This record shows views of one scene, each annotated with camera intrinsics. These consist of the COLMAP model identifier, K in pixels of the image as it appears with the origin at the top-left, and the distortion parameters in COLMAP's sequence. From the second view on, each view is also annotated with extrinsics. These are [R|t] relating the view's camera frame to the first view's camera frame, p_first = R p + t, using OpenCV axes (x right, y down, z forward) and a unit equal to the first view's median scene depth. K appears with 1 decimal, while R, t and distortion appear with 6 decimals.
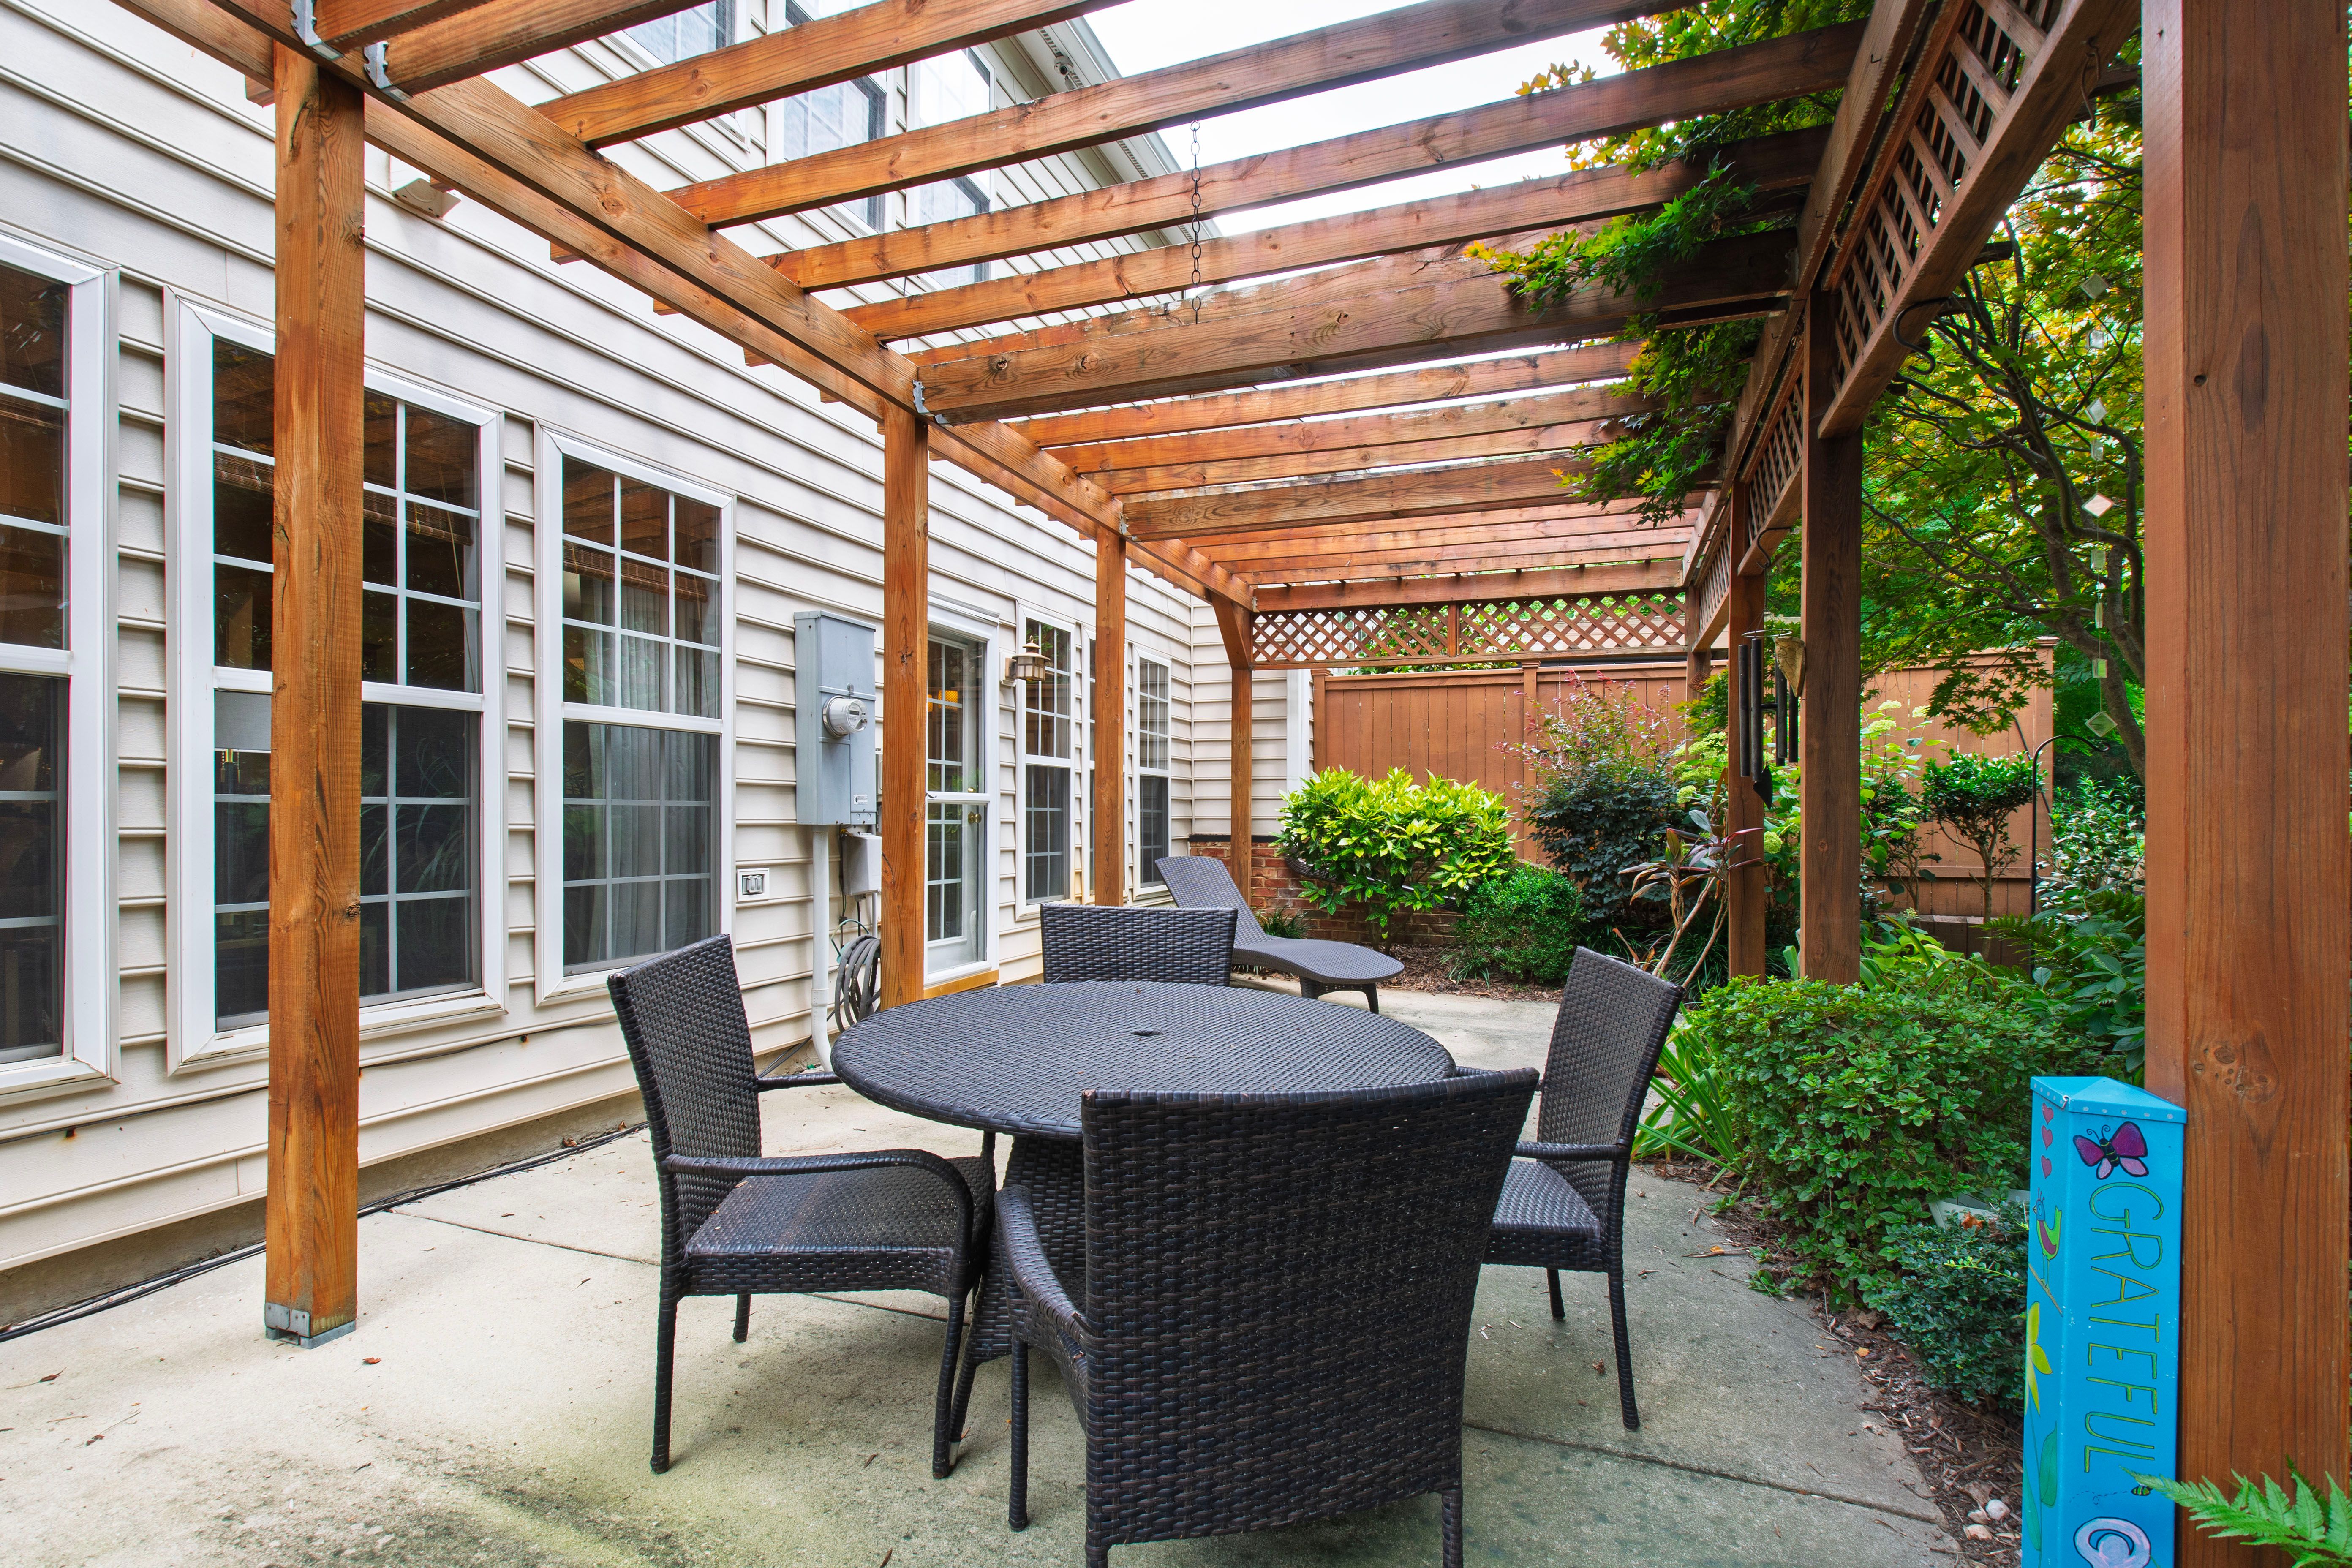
lens RADIAL K [[1117.8, 0, 1184.0], [0, 1117.8, 810.6], [0, 0, 1]] dist [-0.002116, -0.000726]
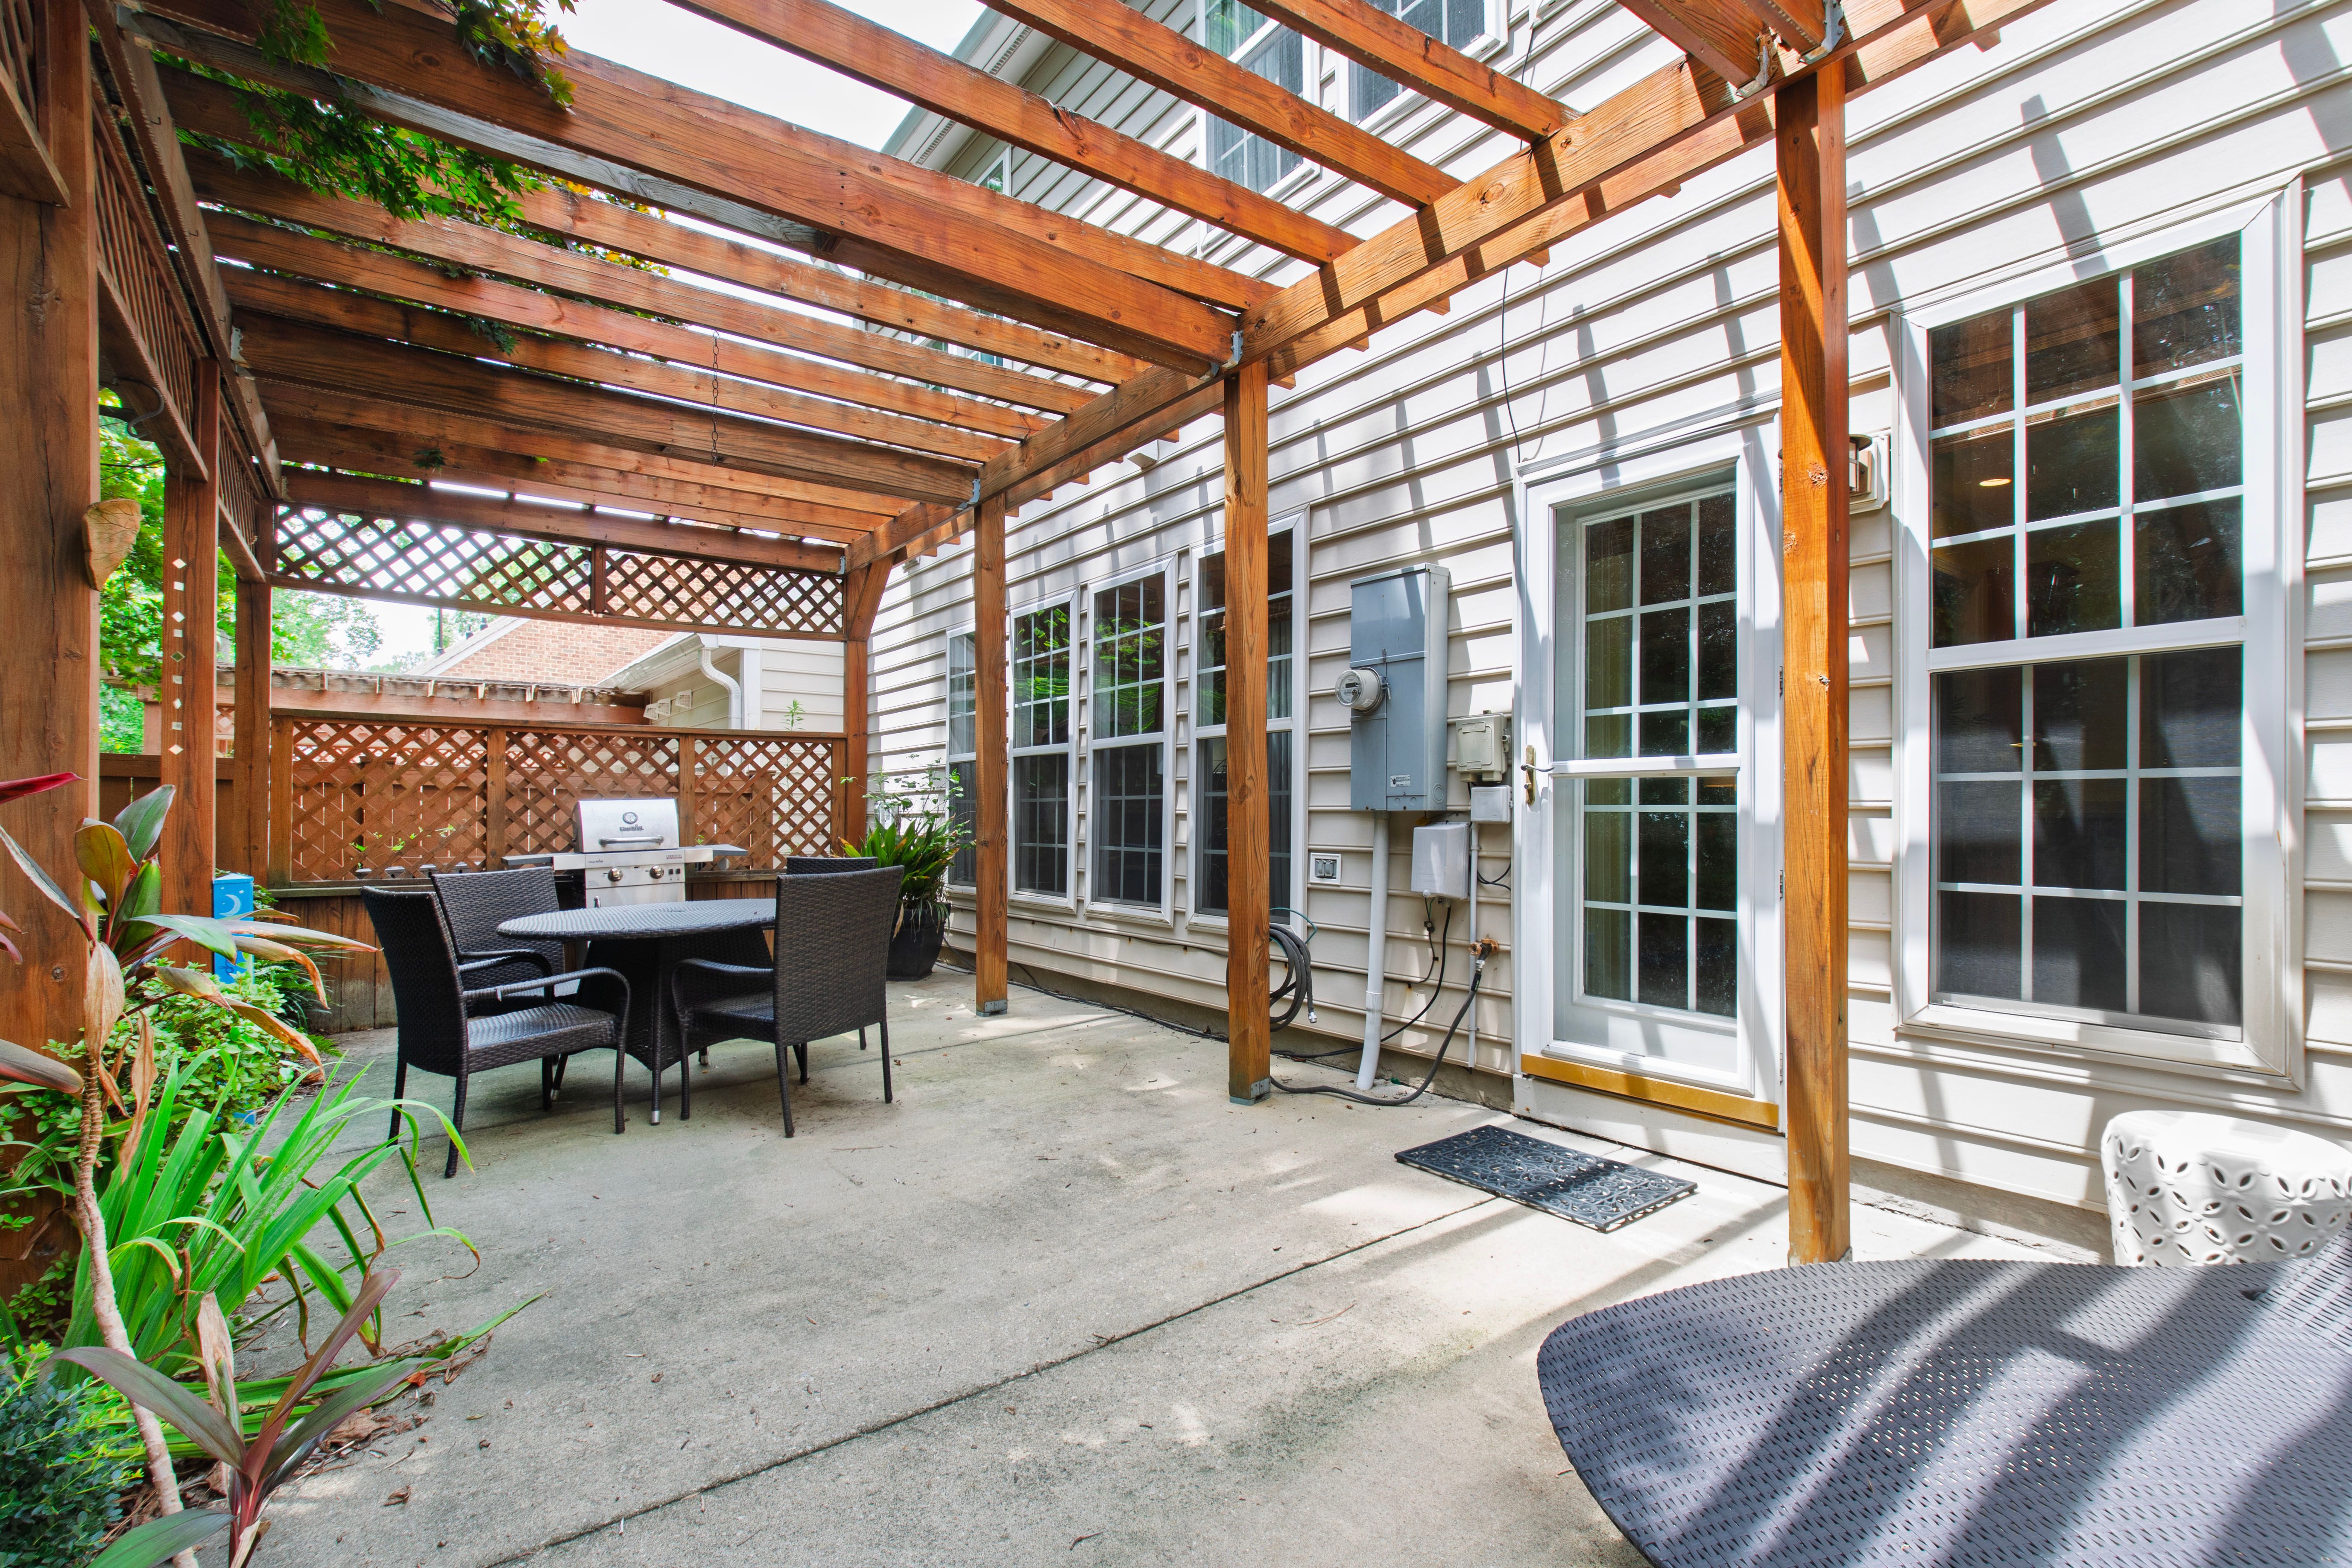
lens RADIAL K [[1117.8, 0, 1184.3], [0, 1117.8, 793.5], [0, 0, 1]] dist [-0.002116, -0.000726]
pose [[-0.559819, -0.002259, -0.828612, 0.369783], [0.017543, 0.999740, -0.014577, 0.005911], [0.828429, -0.022697, -0.559634, 0.985987]]
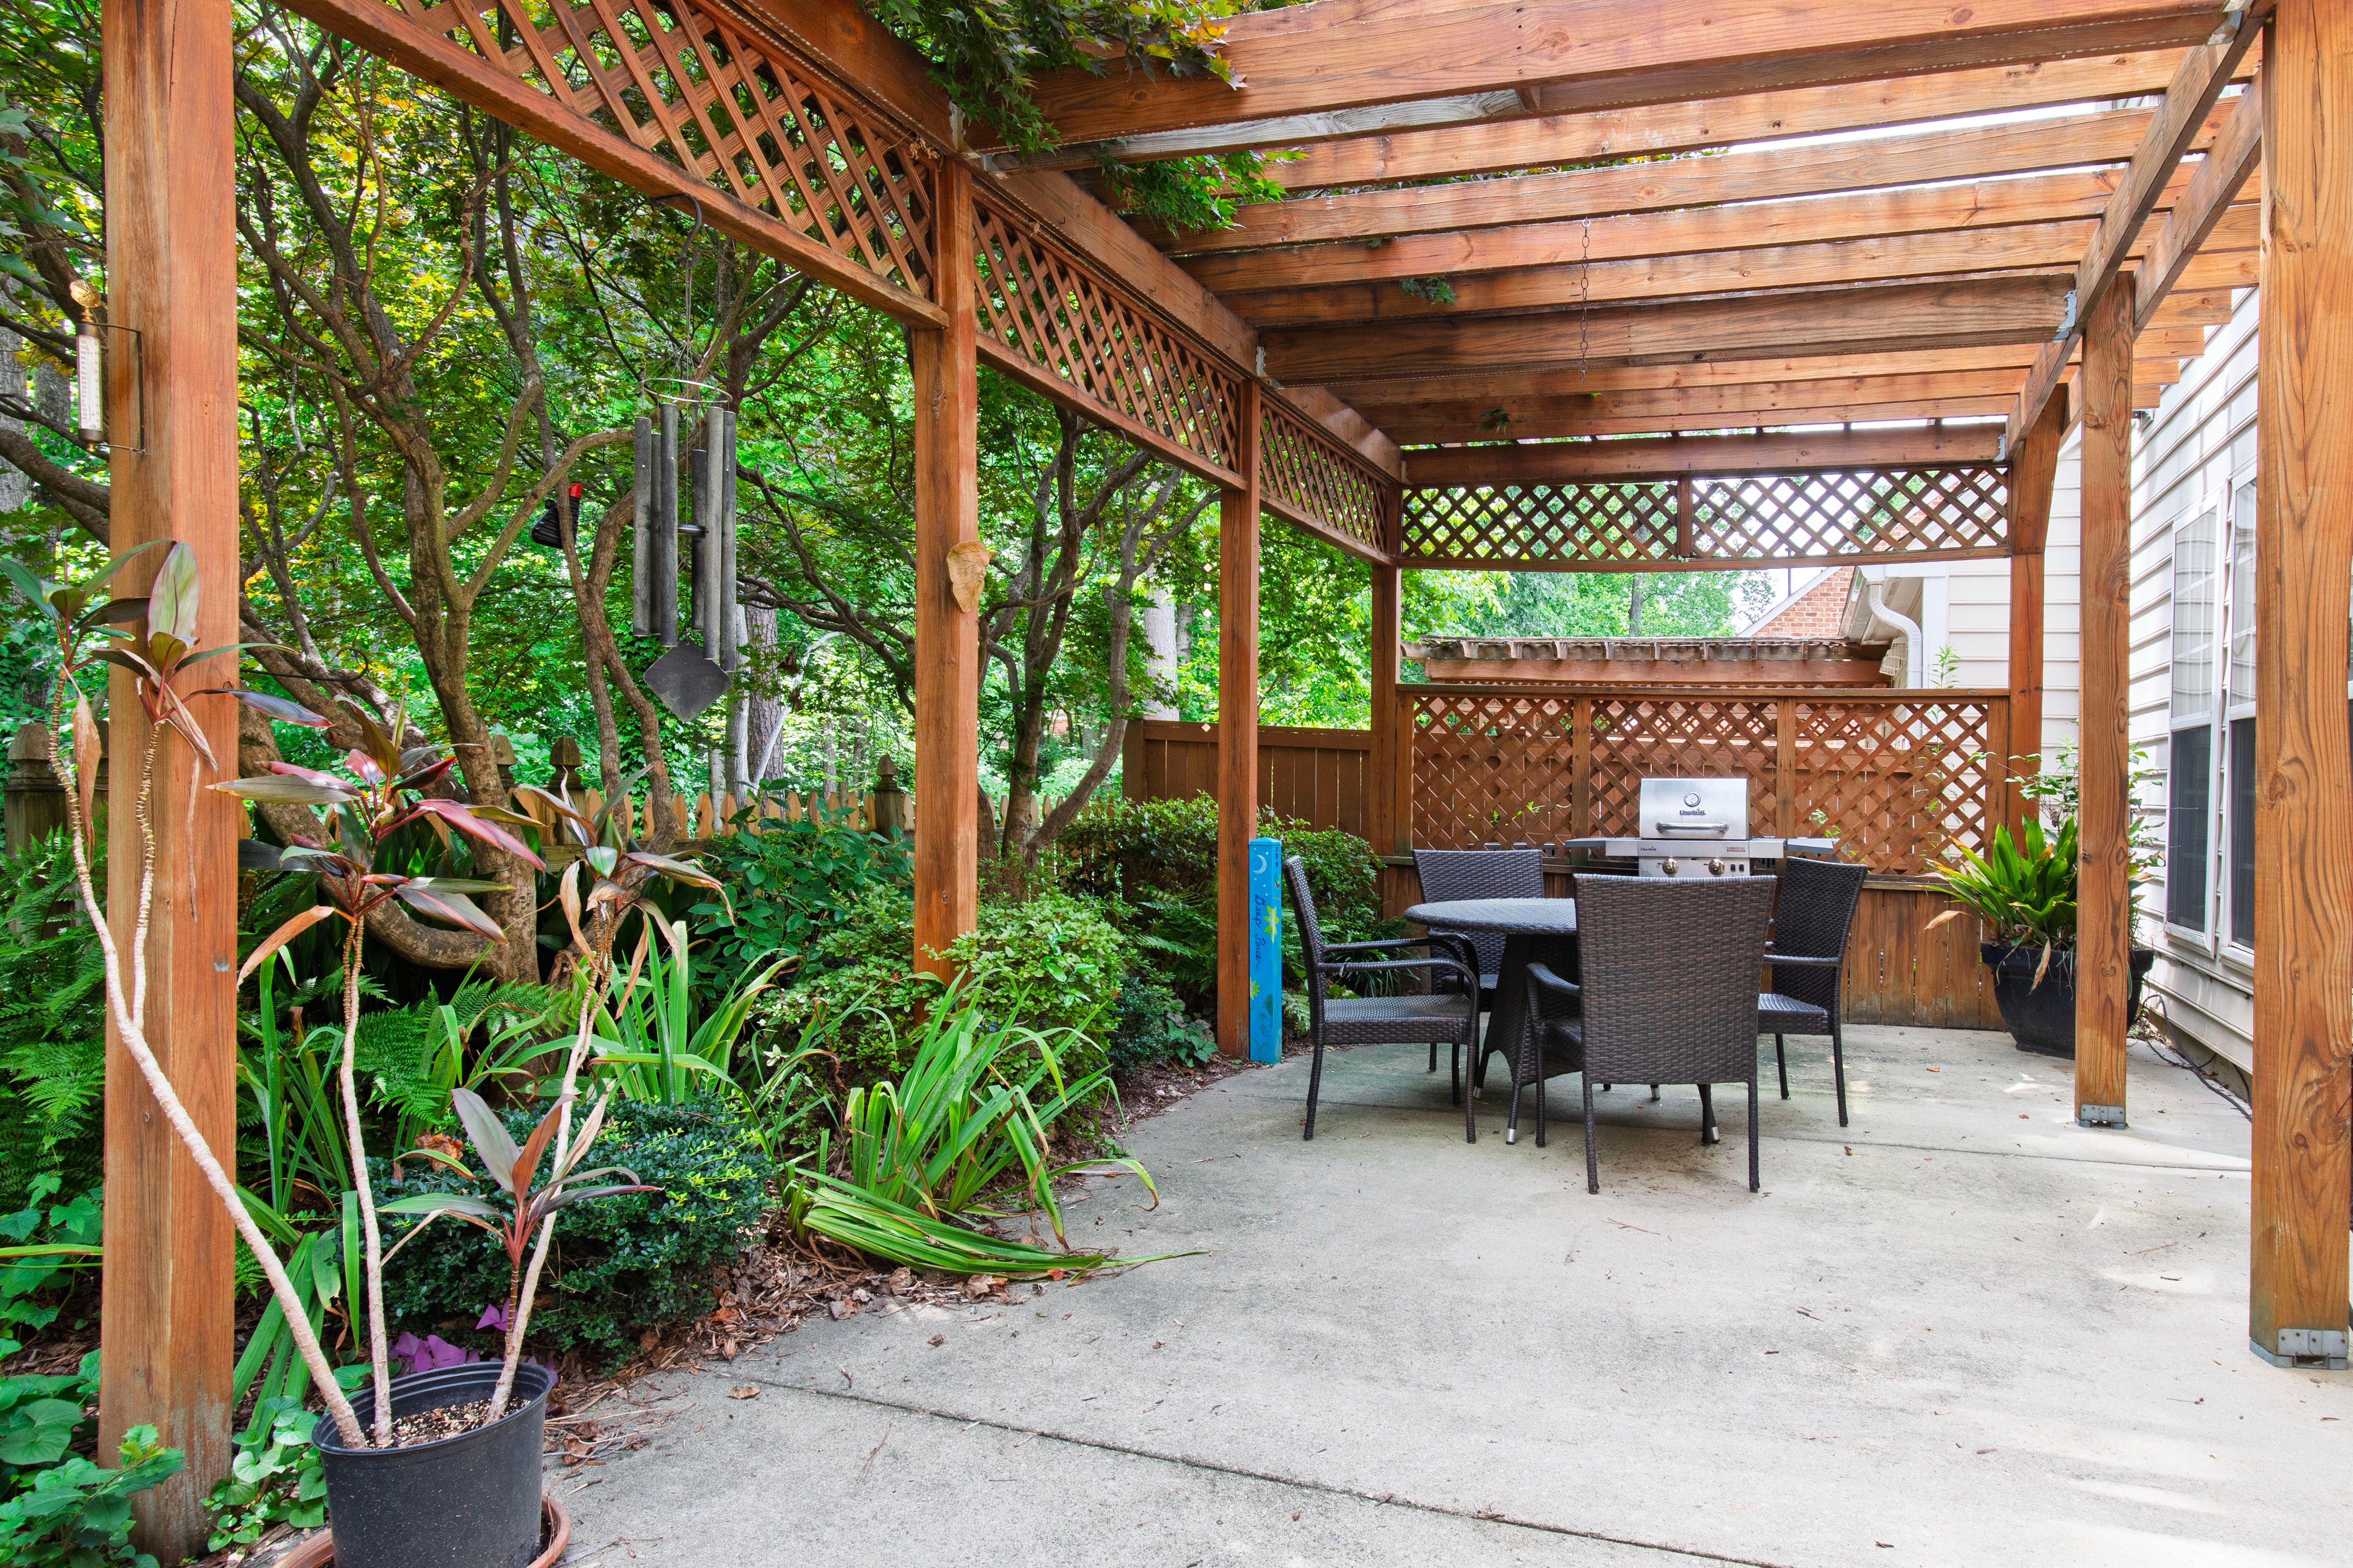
lens RADIAL K [[1431.1, 0, 1185.8], [0, 1431.1, 785.0], [0, 0, 1]] dist [-0.001208, 0.001310]
pose [[-0.999122, -0.018385, 0.037644, 0.156724], [-0.018575, 0.999816, -0.004705, 0.005302], [-0.037550, -0.005400, -0.999280, 1.099862]]
